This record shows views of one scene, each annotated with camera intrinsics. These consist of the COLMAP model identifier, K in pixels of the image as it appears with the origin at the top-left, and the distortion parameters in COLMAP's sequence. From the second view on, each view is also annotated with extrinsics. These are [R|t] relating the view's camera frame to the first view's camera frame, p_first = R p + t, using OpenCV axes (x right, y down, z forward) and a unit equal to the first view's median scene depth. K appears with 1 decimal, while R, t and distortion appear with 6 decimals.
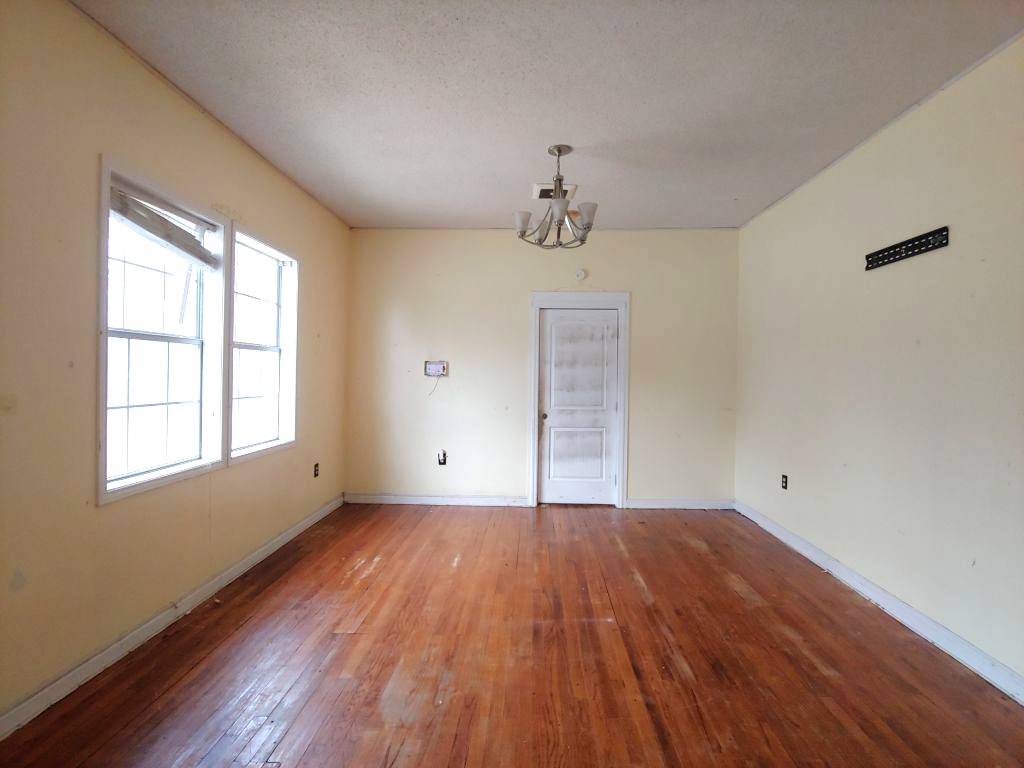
lens RADIAL K [[524.5, 0, 508.2], [0, 524.5, 379.1], [0, 0, 1]] dist [-0.014718, 0.000064]
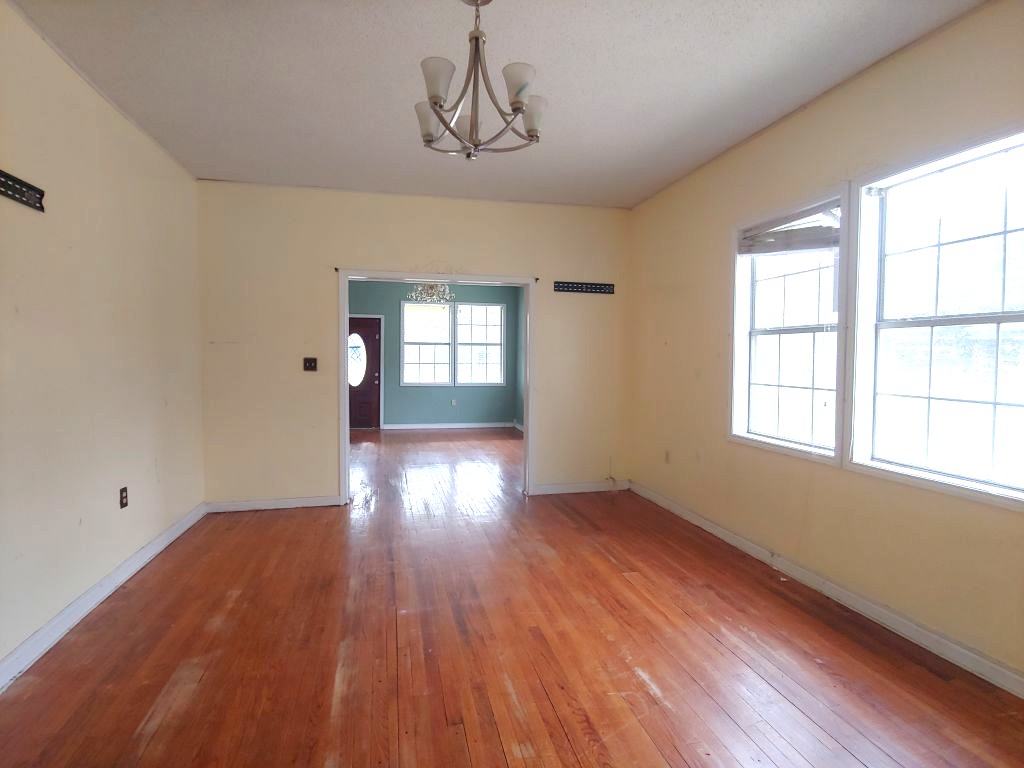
lens RADIAL K [[524.5, 0, 508.2], [0, 524.5, 379.1], [0, 0, 1]] dist [-0.014718, 0.000064]
pose [[-0.961833, -0.001963, -0.273630, 0.272895], [-0.016604, 0.998550, 0.051200, -0.018903], [0.273133, 0.053789, -0.960471, 1.952783]]
